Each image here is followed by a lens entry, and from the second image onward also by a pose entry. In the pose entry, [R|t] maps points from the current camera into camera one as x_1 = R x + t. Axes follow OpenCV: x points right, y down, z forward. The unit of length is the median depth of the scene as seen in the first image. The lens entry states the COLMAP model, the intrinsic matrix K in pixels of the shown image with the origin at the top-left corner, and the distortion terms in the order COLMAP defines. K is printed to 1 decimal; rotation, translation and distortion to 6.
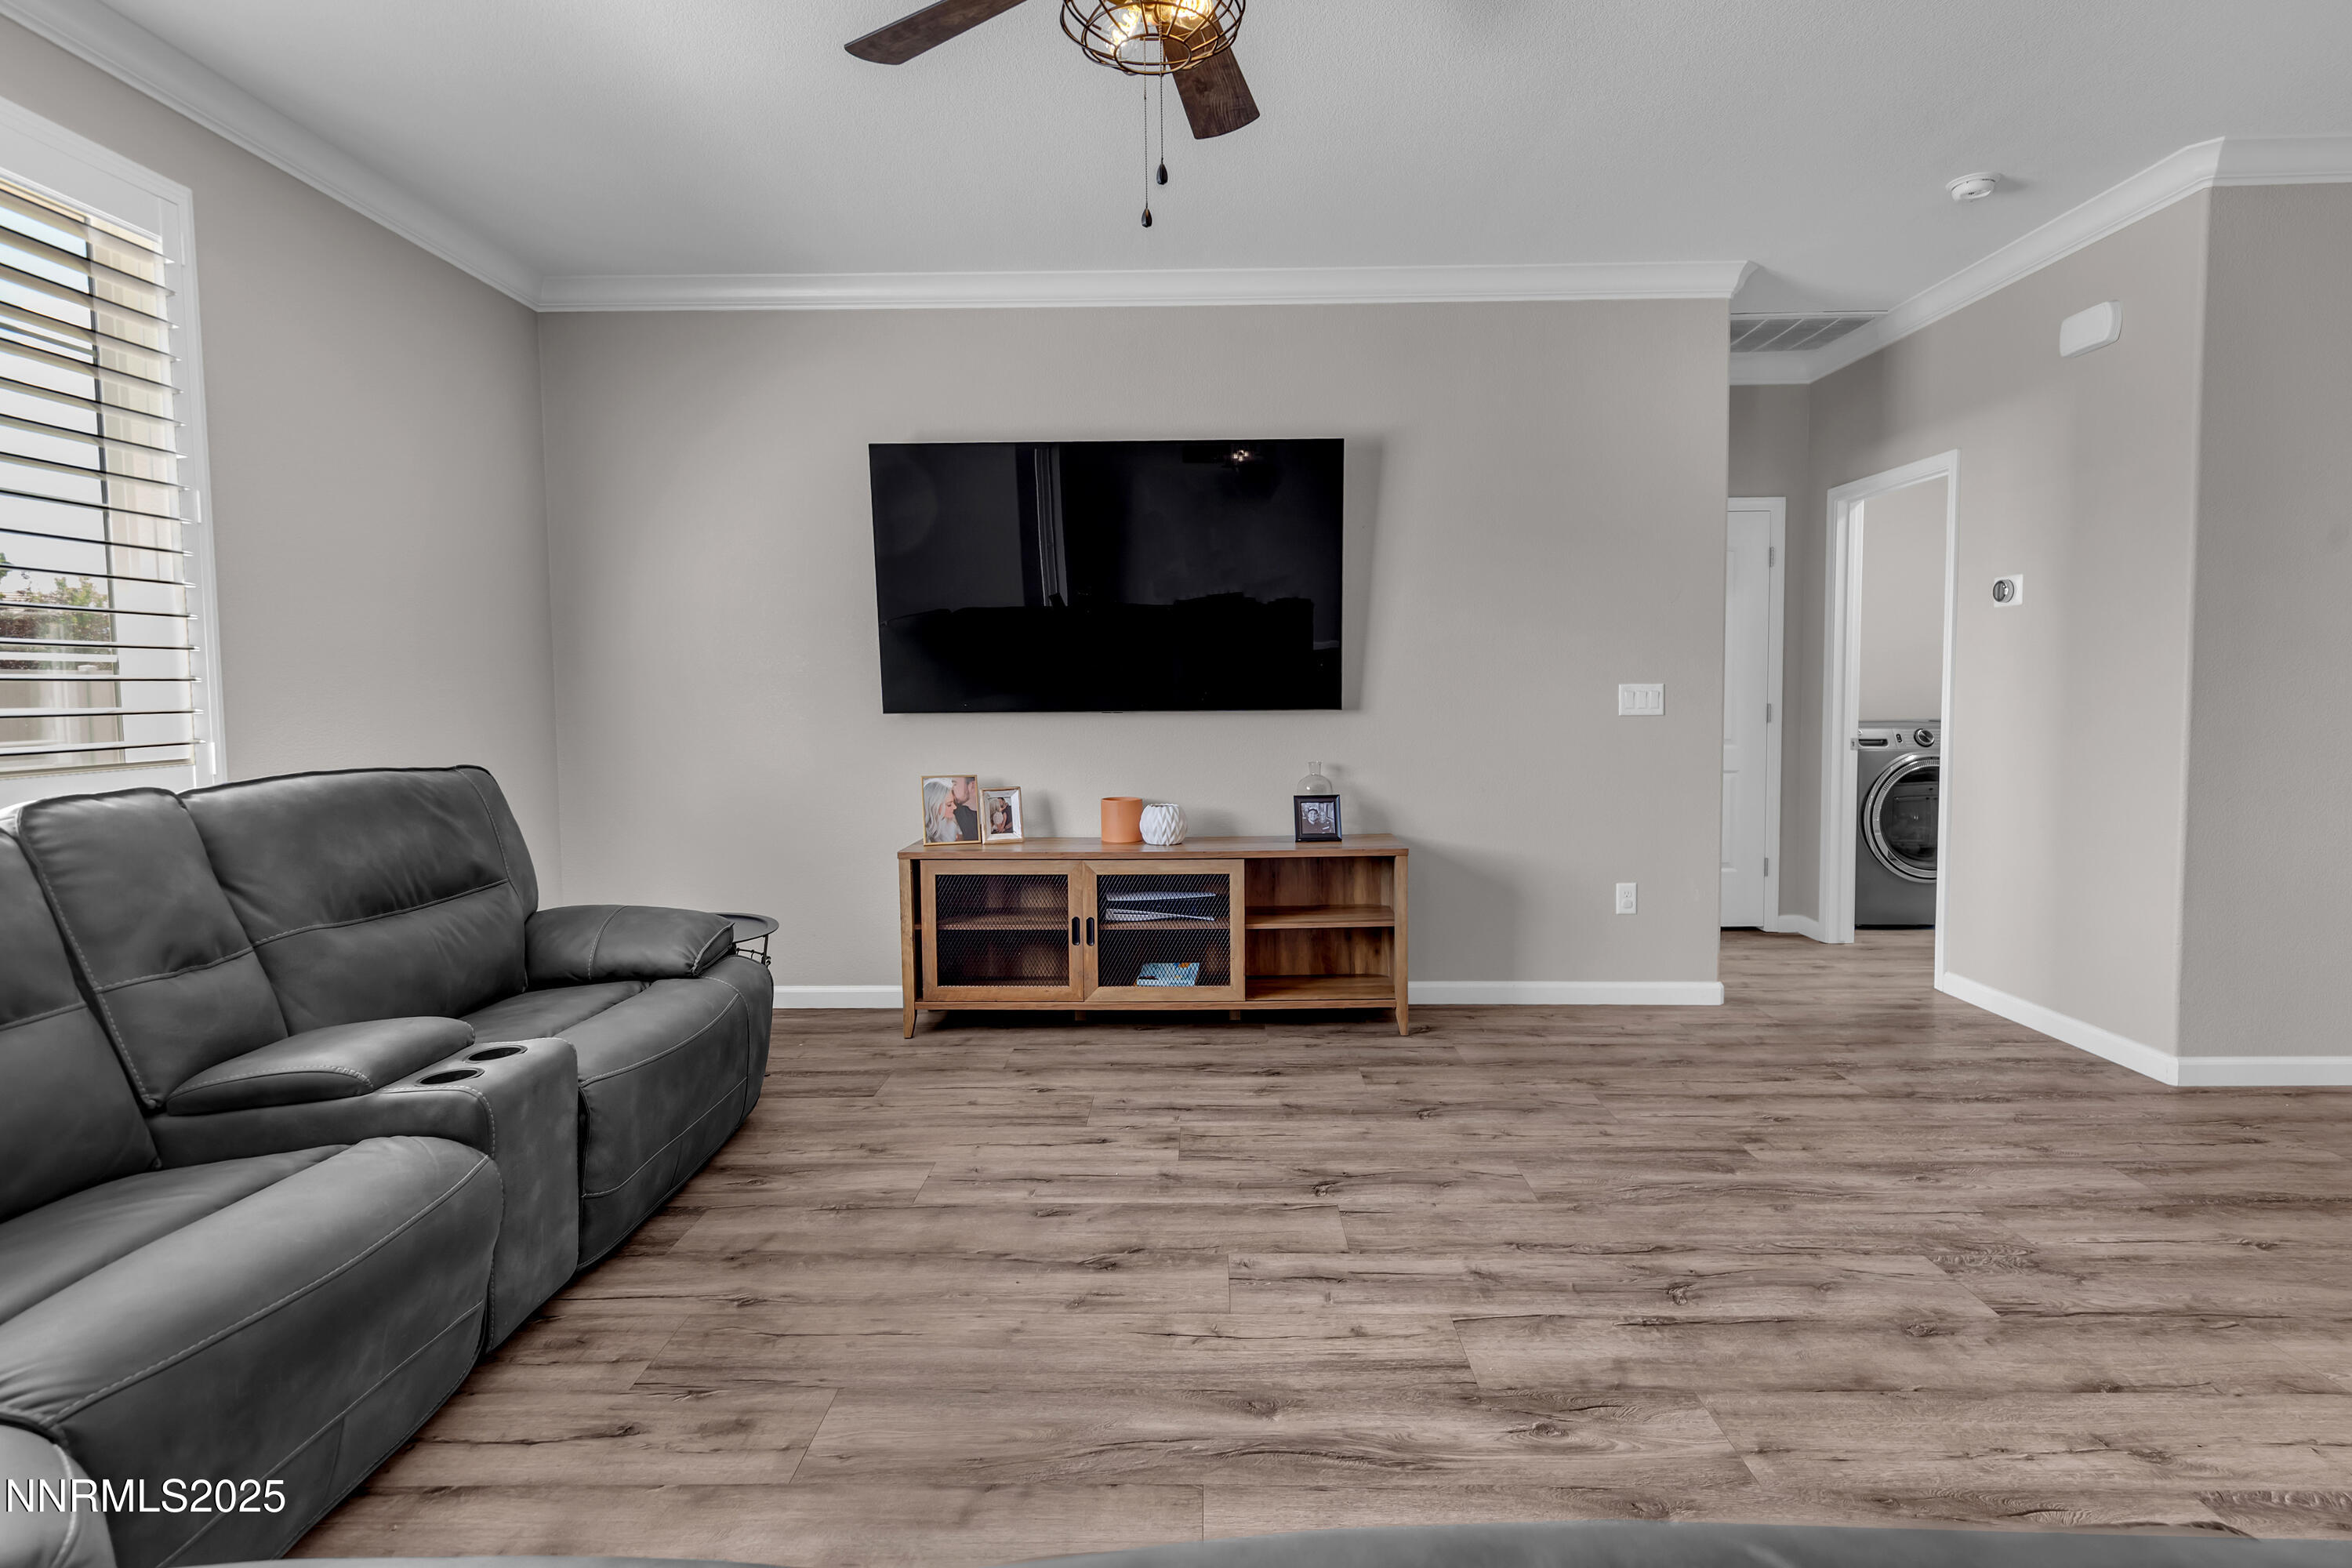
lens RADIAL K [[1191.0, 0, 1171.0], [0, 1191.0, 746.8], [0, 0, 1]] dist [0.010822, -0.002443]
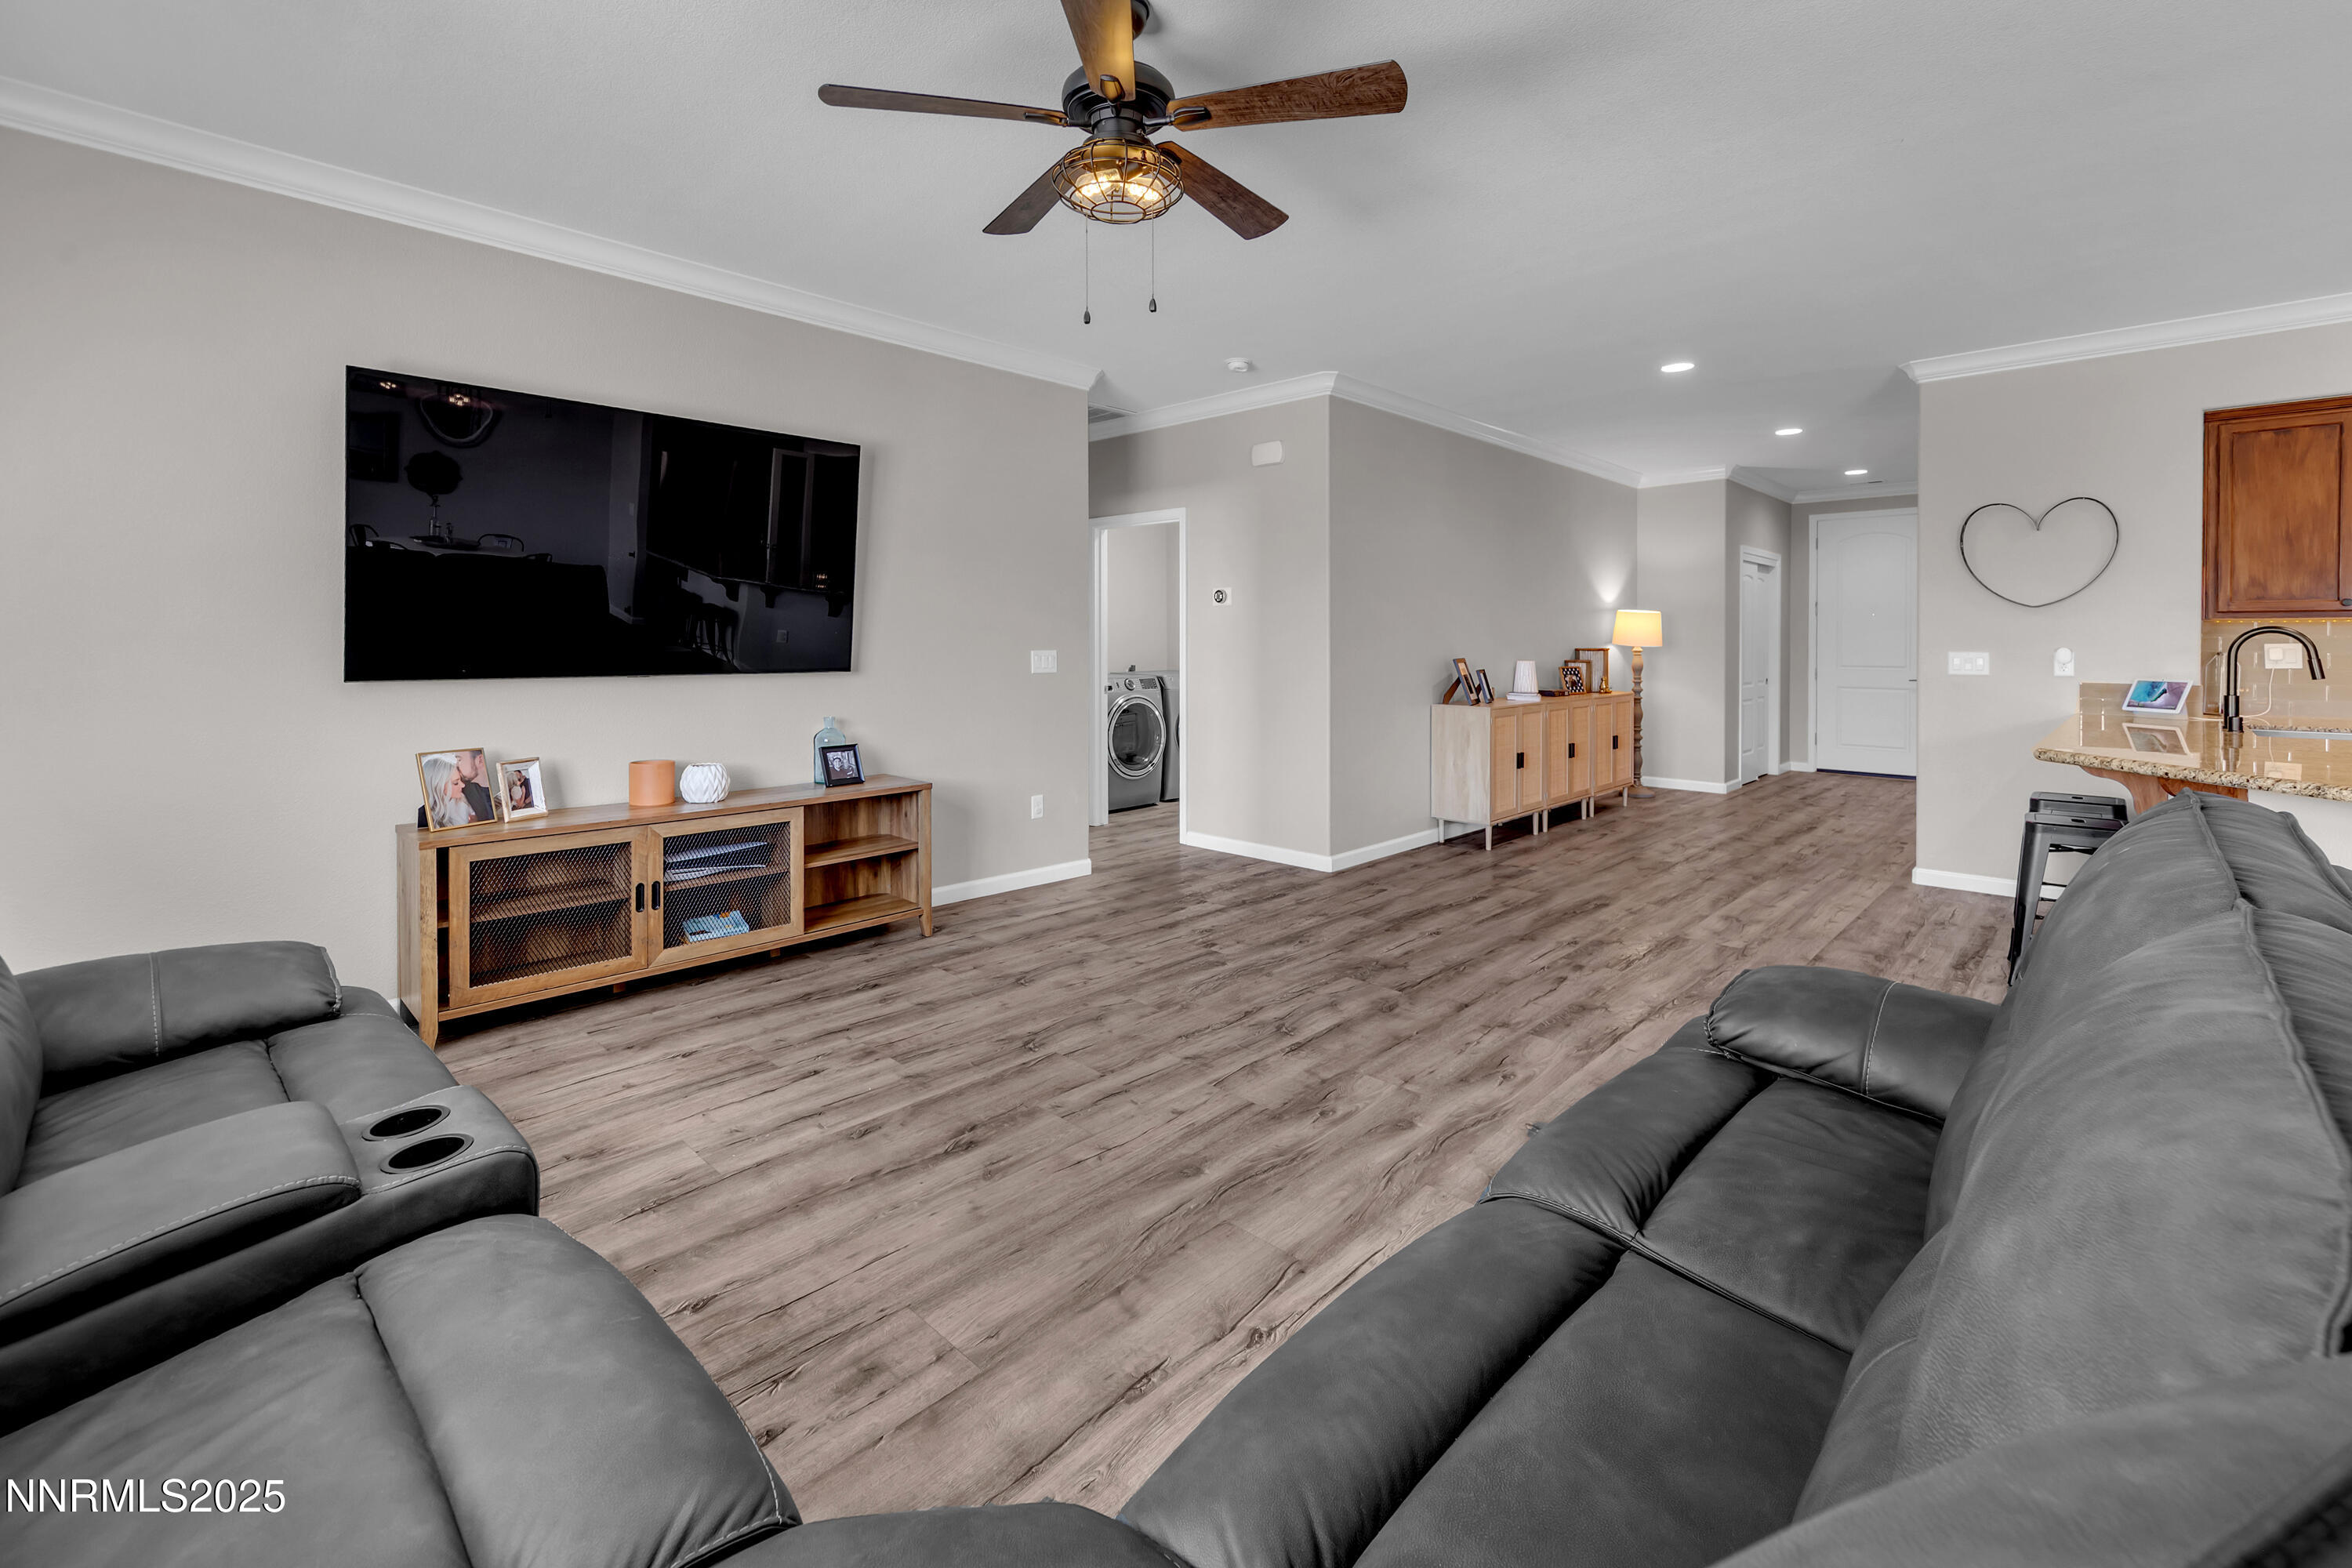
lens RADIAL K [[1021.9, 0, 1193.5], [0, 1021.9, 633.1], [0, 0, 1]] dist [0.006047, 0.000249]
pose [[0.670355, 0.017121, 0.741843, -0.483992], [0.027692, 0.998460, -0.048068, -0.013872], [-0.741524, 0.052766, 0.668849, 0.090506]]
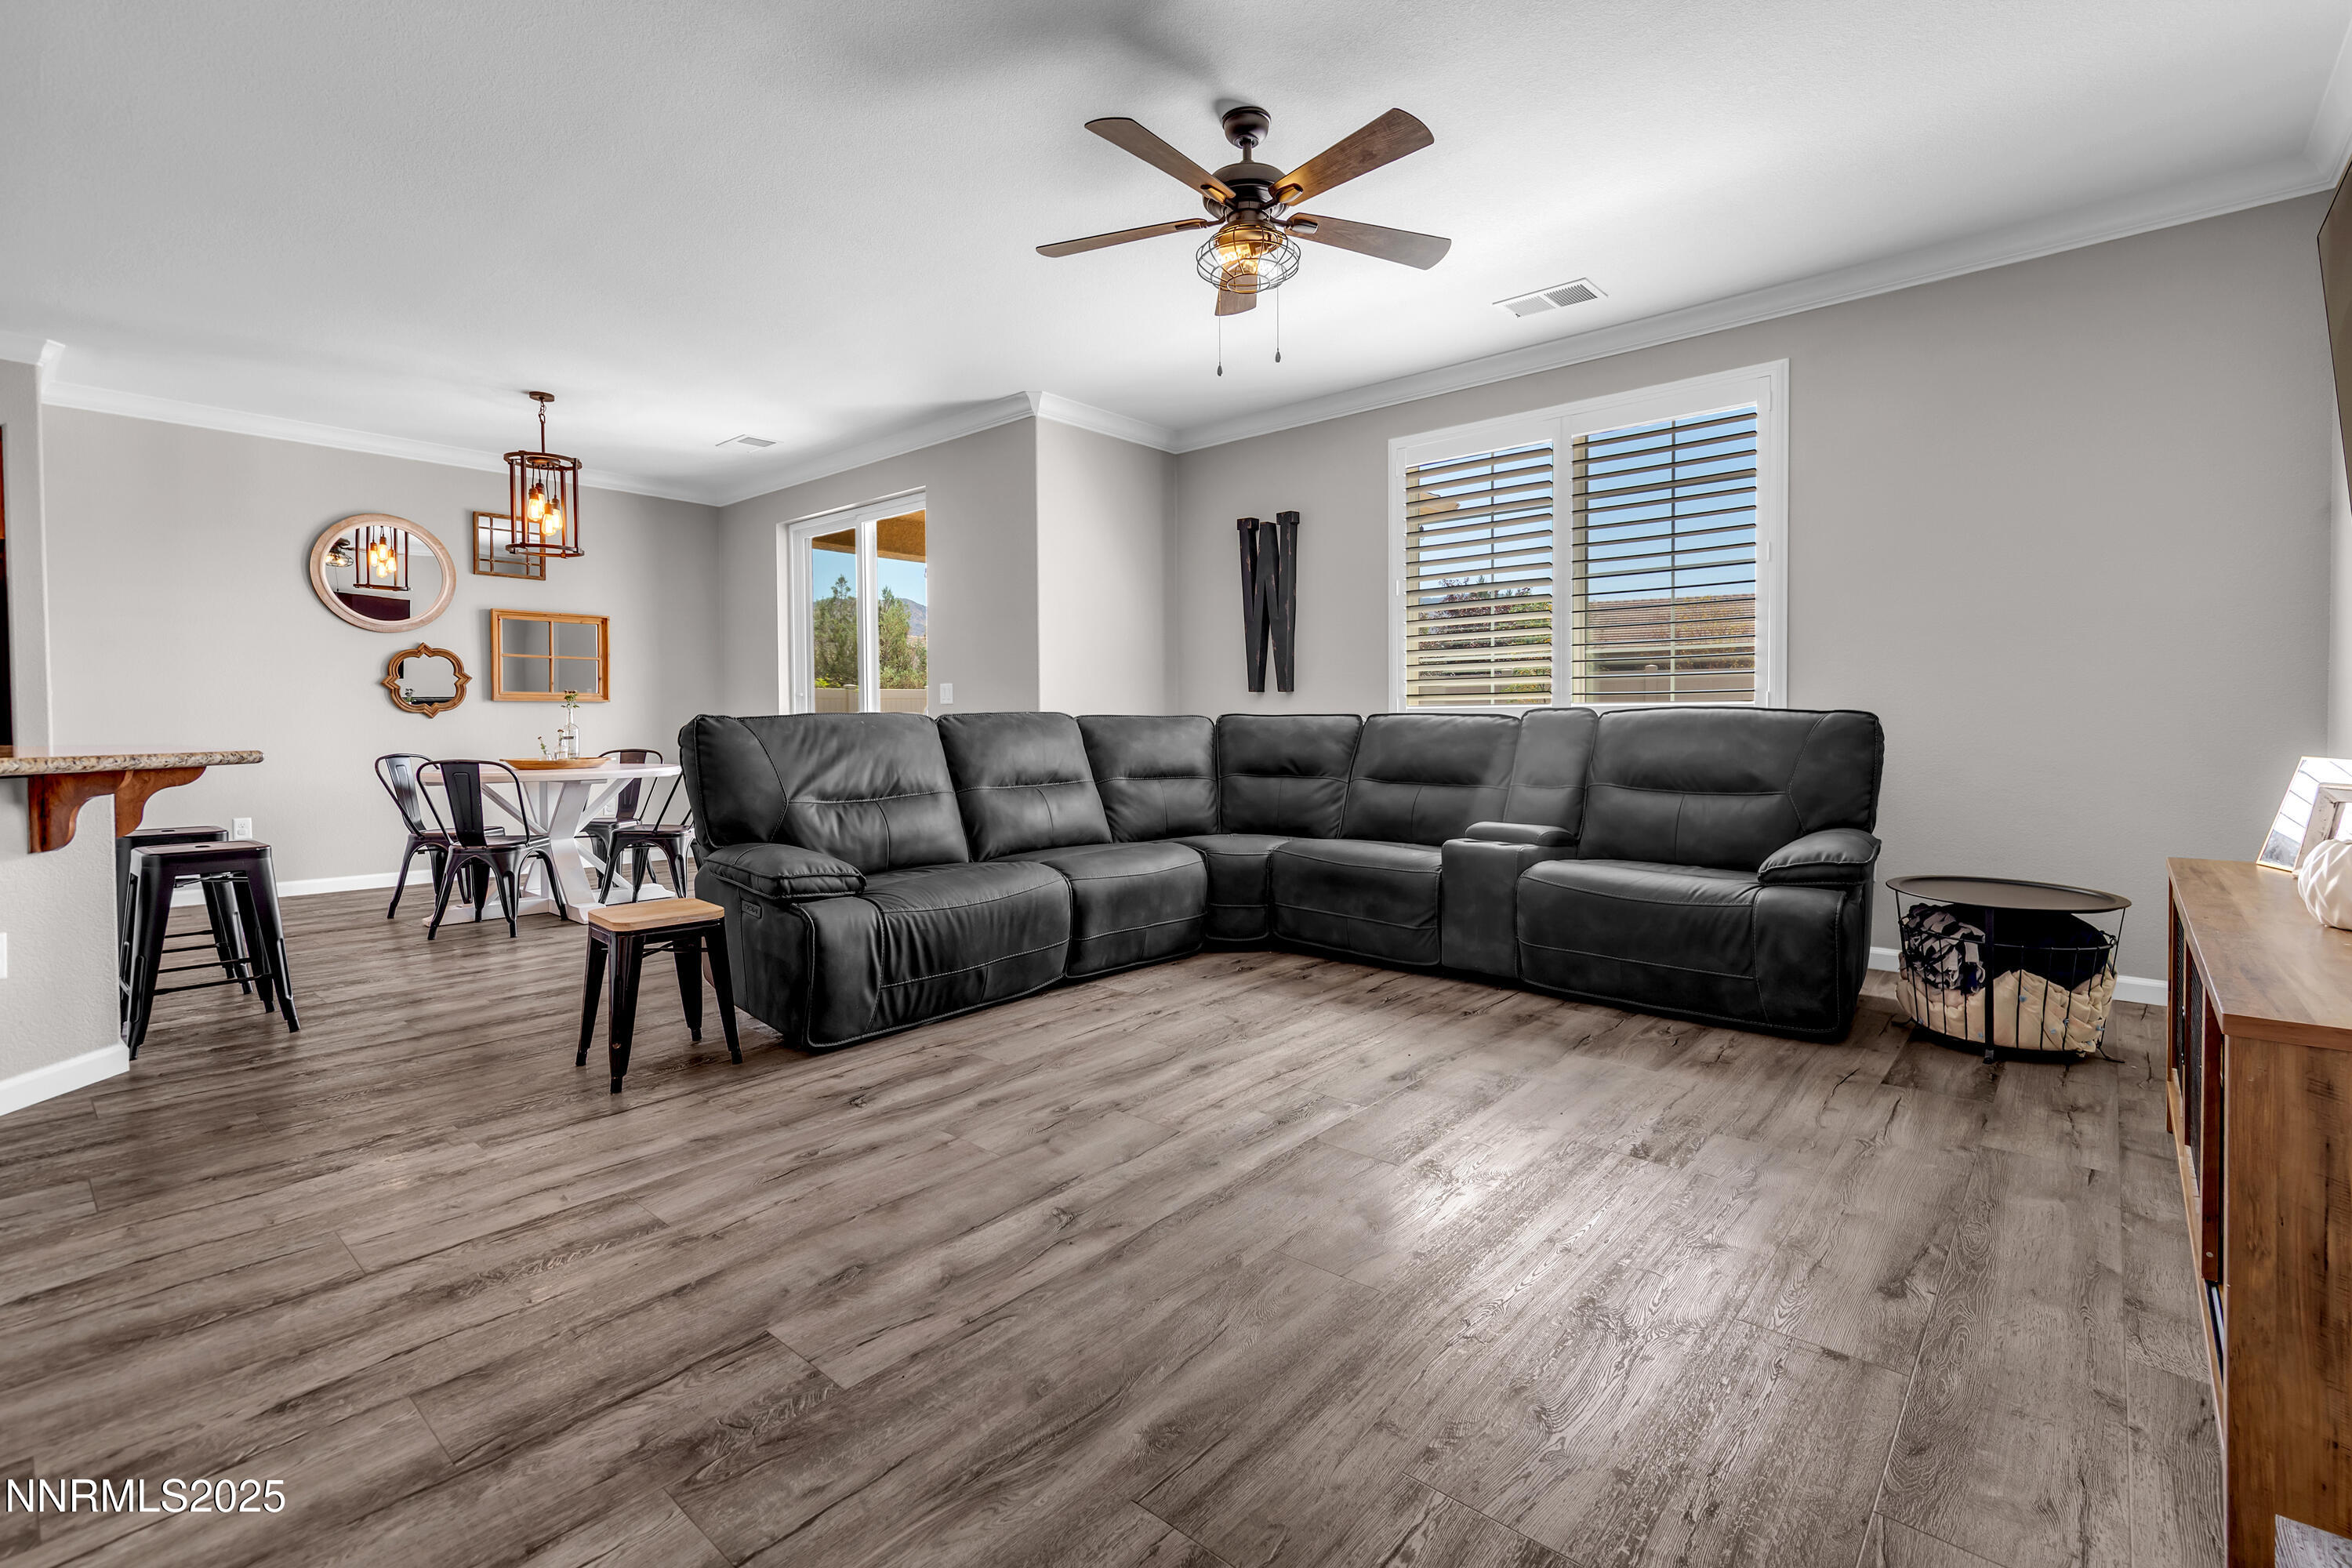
lens RADIAL K [[1058.1, 0, 1210.3], [0, 1058.1, 743.7], [0, 0, 1]] dist [0.002755, -0.002214]
pose [[-0.634110, 0.029522, -0.772679, 0.705344], [-0.027333, 0.997791, 0.060555, 0.000883], [0.772760, 0.059518, -0.631902, 1.126970]]
